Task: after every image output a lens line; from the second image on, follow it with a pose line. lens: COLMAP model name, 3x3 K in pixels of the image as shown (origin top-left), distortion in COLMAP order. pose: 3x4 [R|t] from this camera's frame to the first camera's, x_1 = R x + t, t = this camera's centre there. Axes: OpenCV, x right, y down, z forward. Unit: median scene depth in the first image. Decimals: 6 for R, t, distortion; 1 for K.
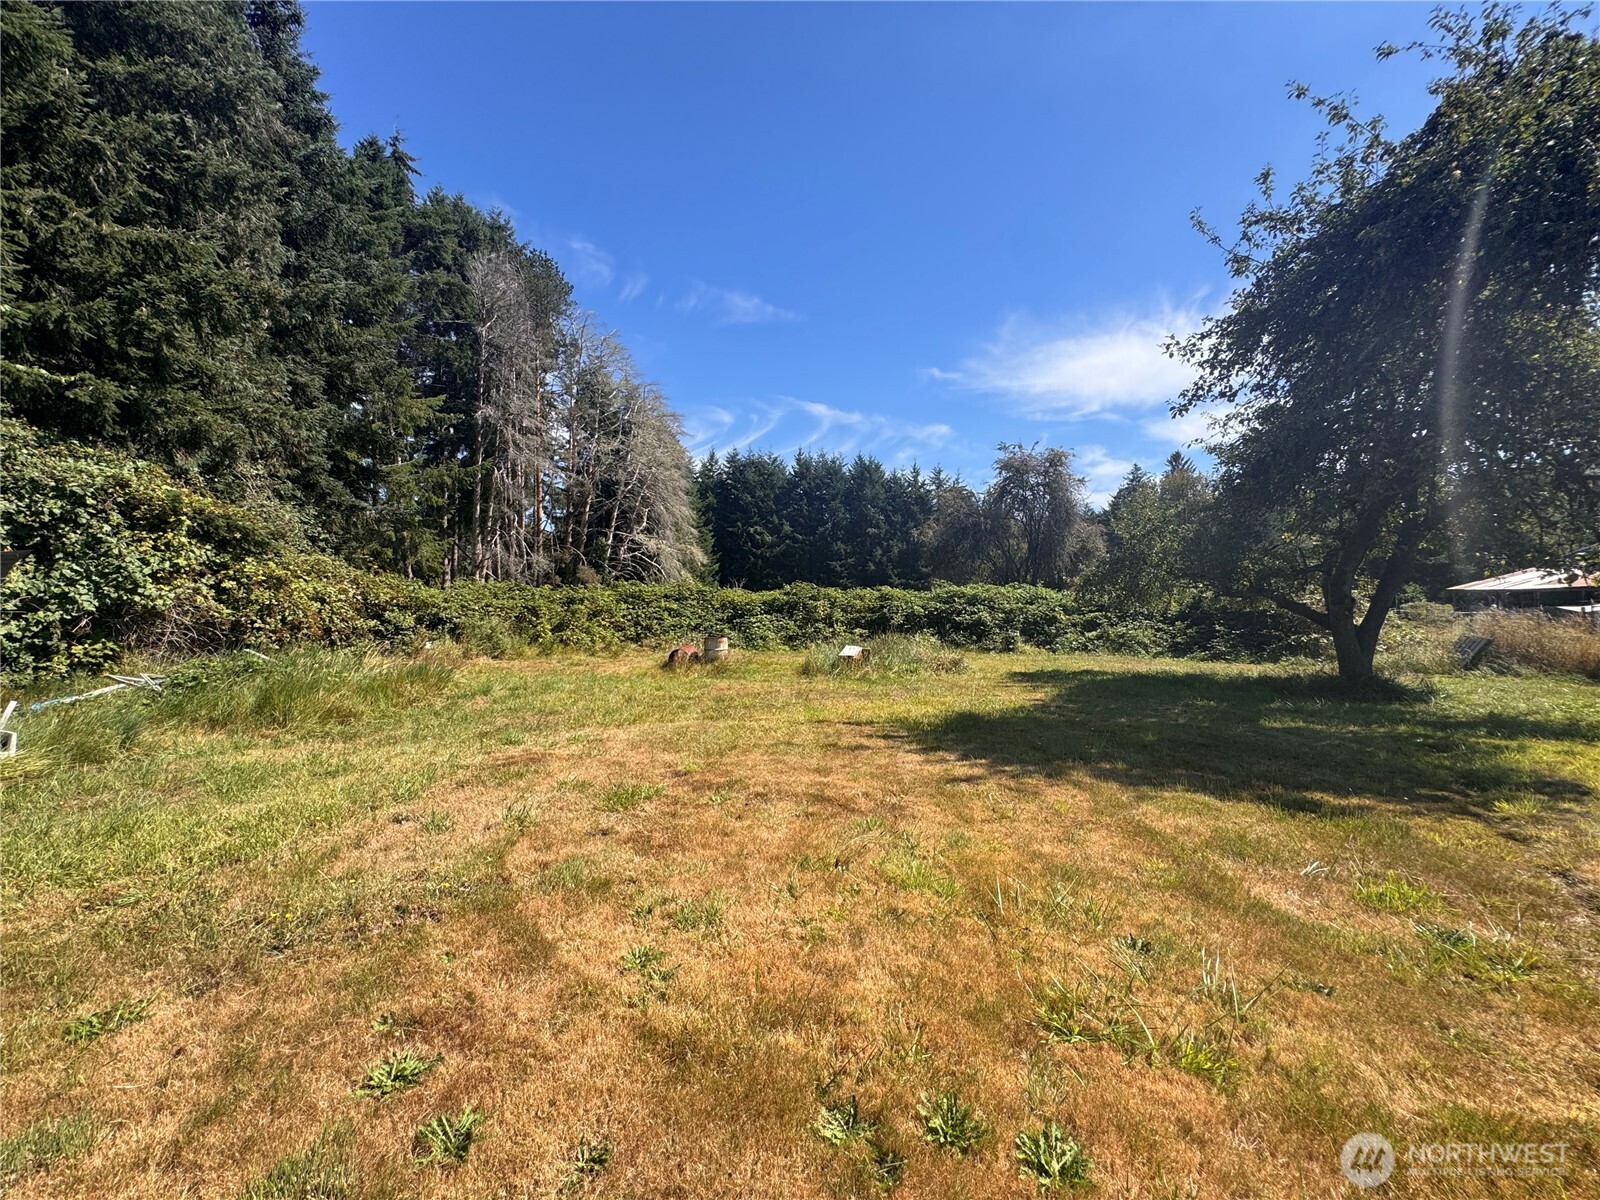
lens RADIAL K [[637.5, 0, 800.0], [0, 637.5, 600.0], [0, 0, 1]] dist [-0.003179, 0.000029]
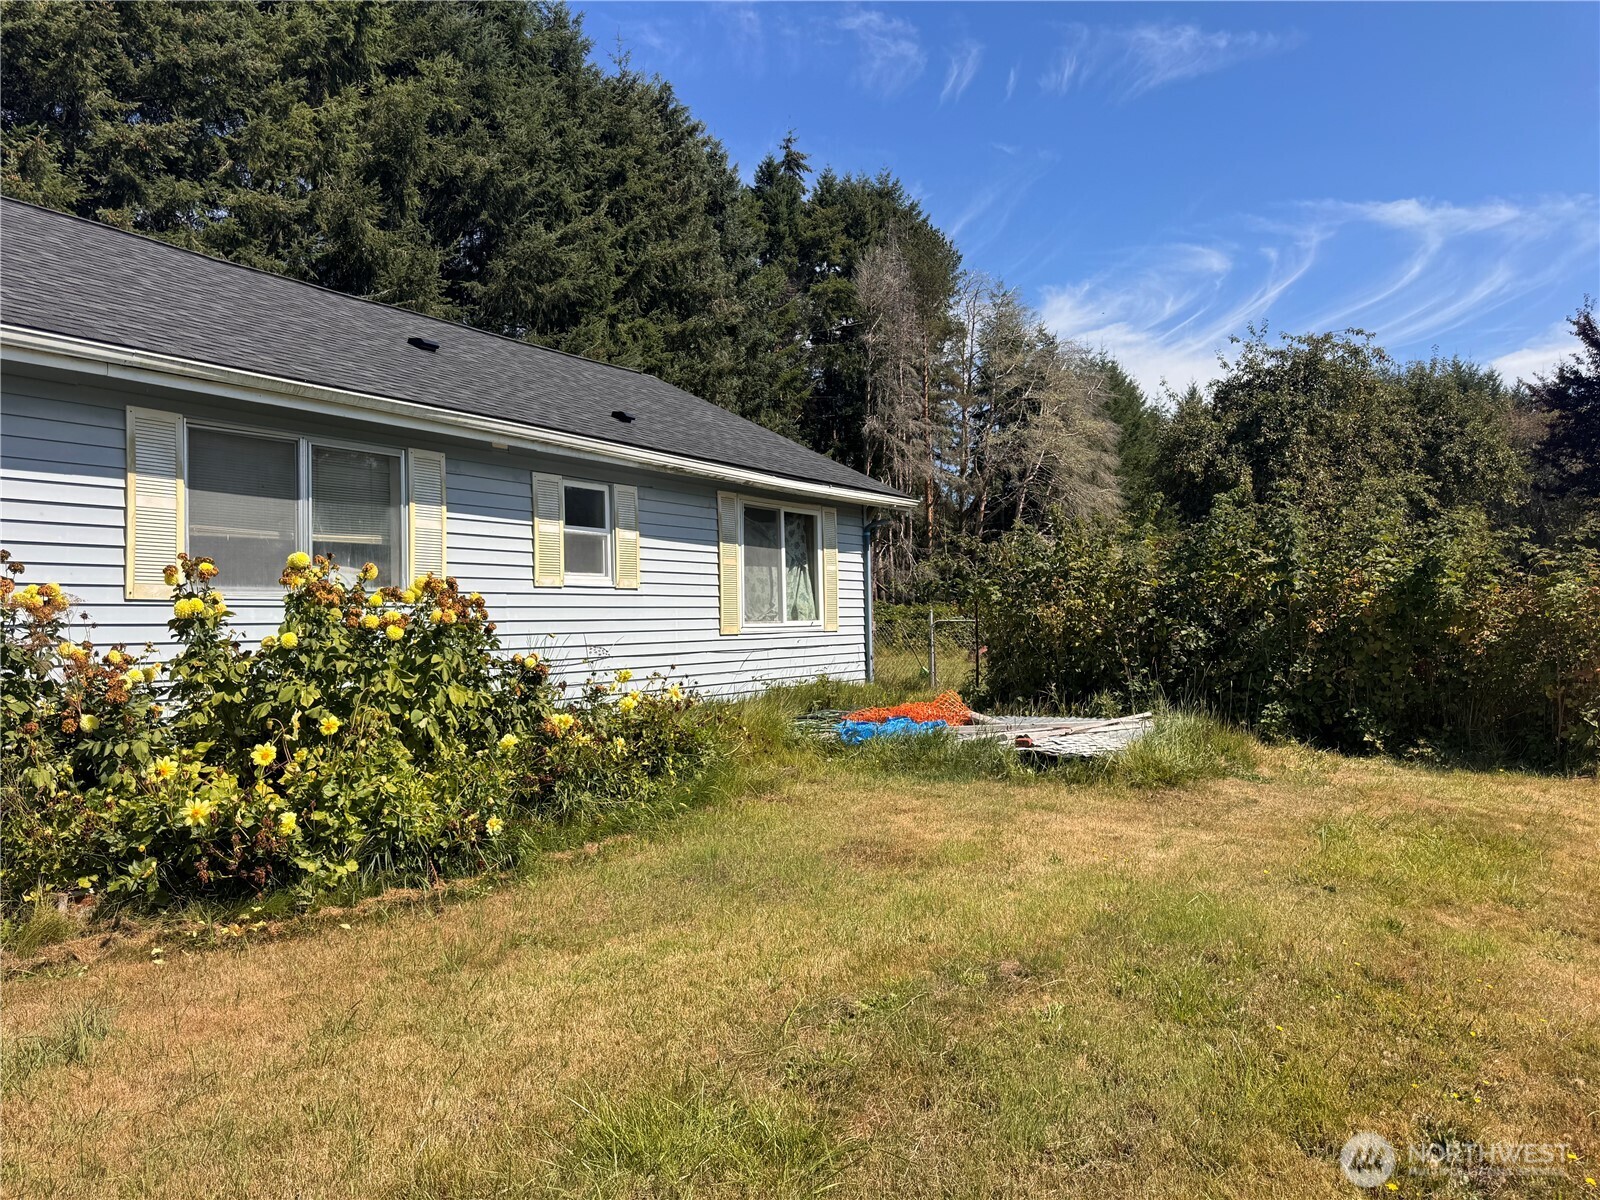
lens RADIAL K [[1131.7, 0, 783.4], [0, 1131.7, 631.2], [0, 0, 1]] dist [0.051511, -0.062773]
pose [[0.848840, 0.000924, -0.528649, 0.279522], [0.008863, 0.999833, 0.015978, -0.004189], [0.528575, -0.018248, 0.848690, -0.497550]]
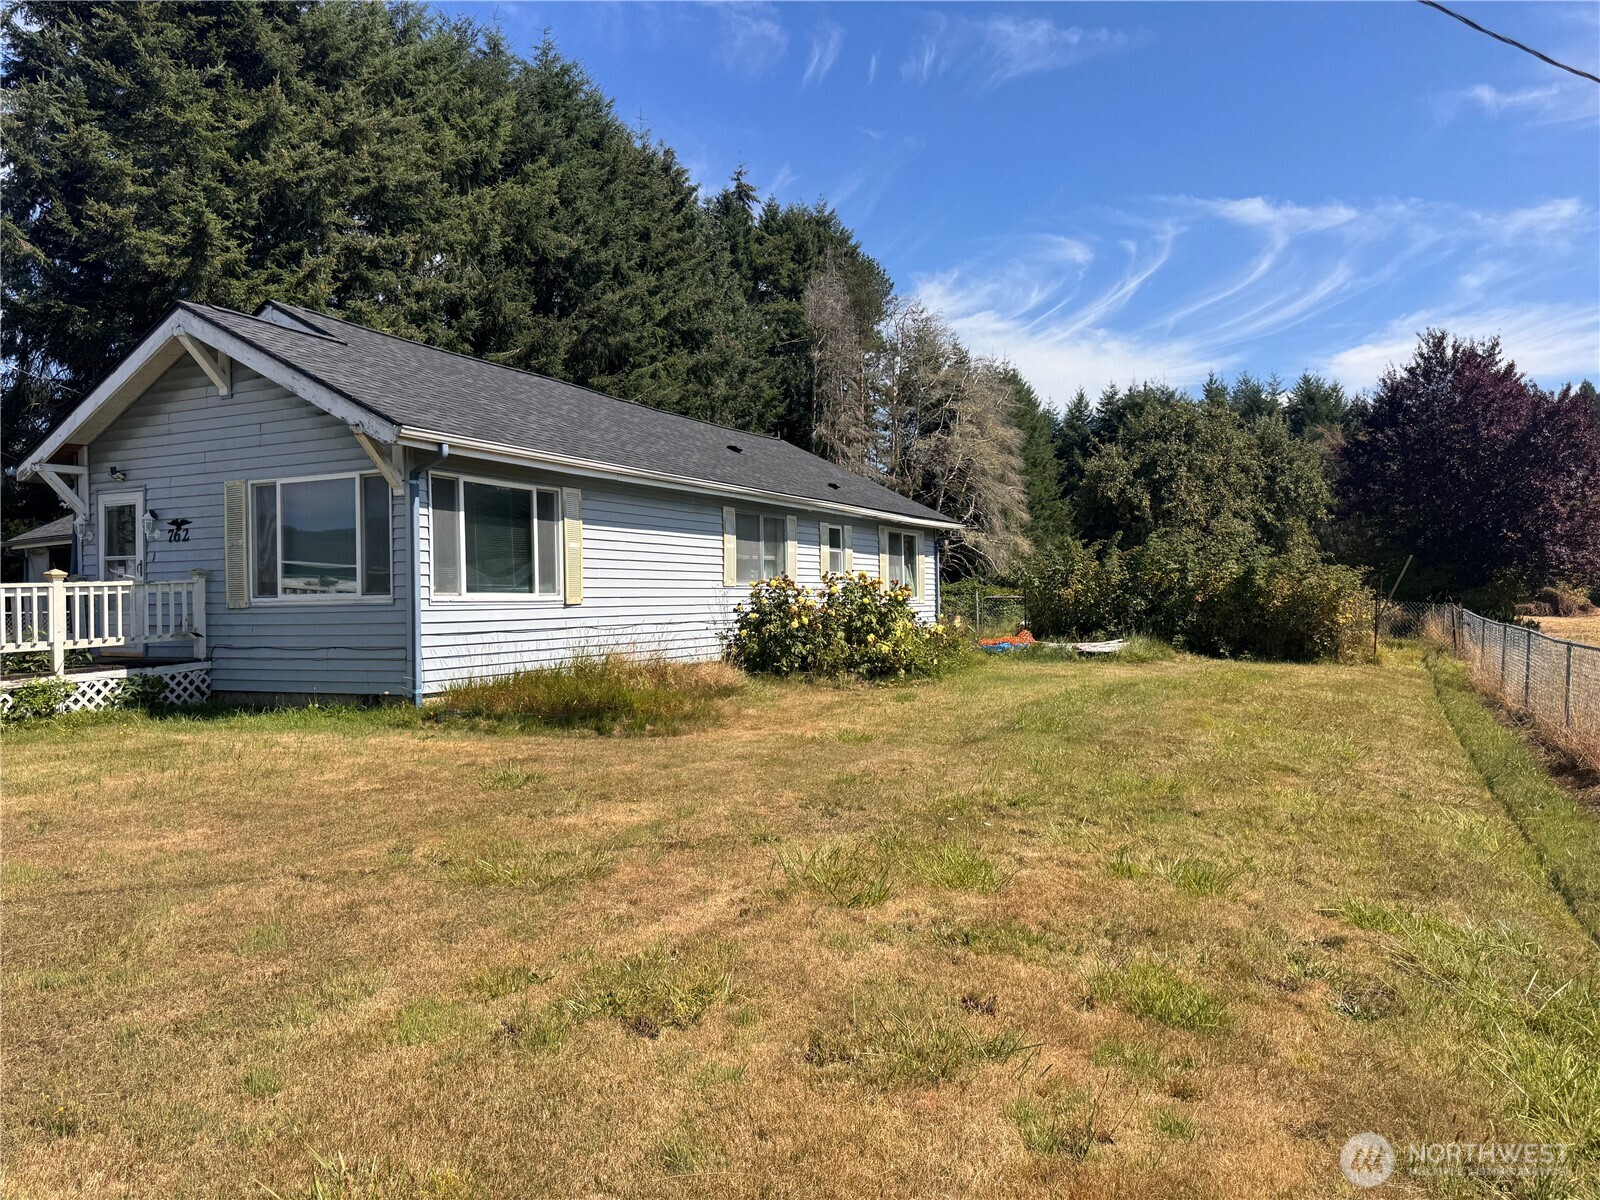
lens RADIAL K [[1128.4, 0, 801.4], [0, 1128.4, 609.7], [0, 0, 1]] dist [0.103055, -0.148715]
pose [[0.902733, -0.000959, -0.430199, 0.303663], [0.007880, 0.999867, 0.014305, -0.004153], [0.430128, -0.016304, 0.902621, -0.738336]]
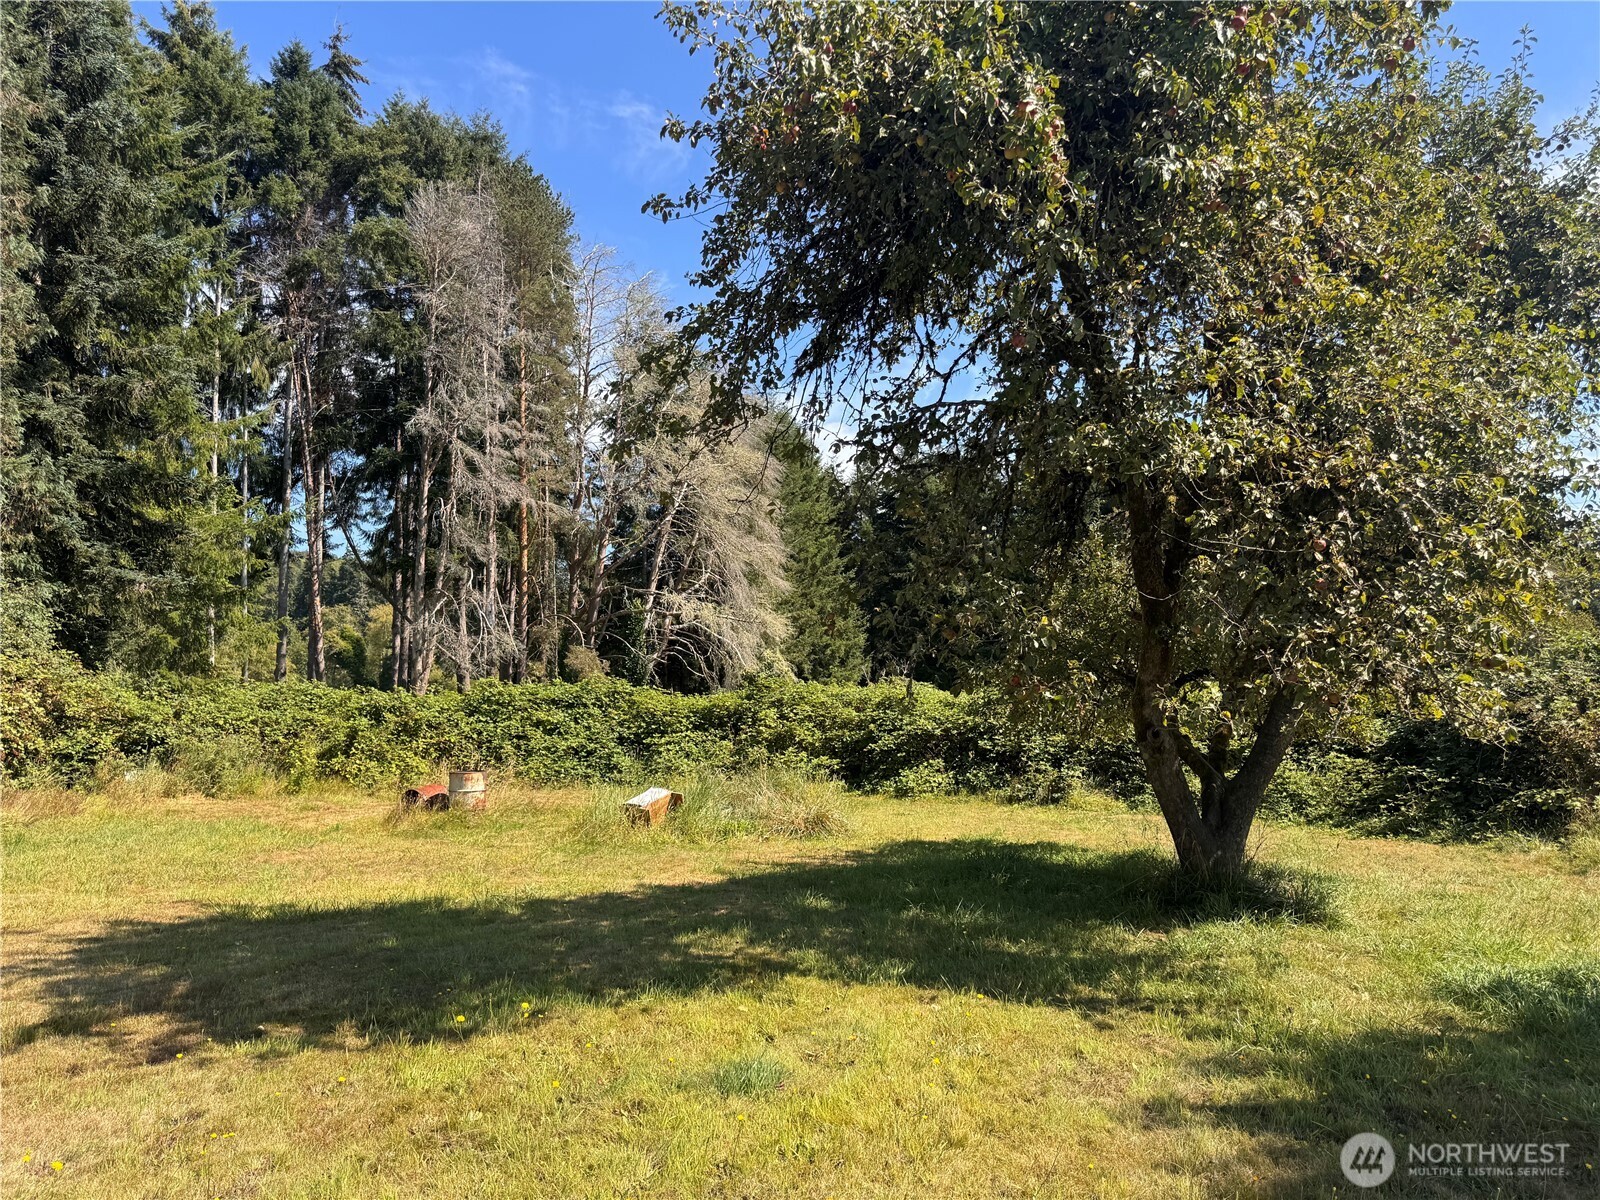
lens RADIAL K [[1120.6, 0, 802.4], [0, 1120.6, 605.8], [0, 0, 1]] dist [0.076533, -0.105055]
pose [[0.962075, -0.021905, -0.271904, 0.181495], [0.000581, 0.996933, -0.078258, -0.007010], [0.272784, 0.075132, 0.959137, -0.009491]]
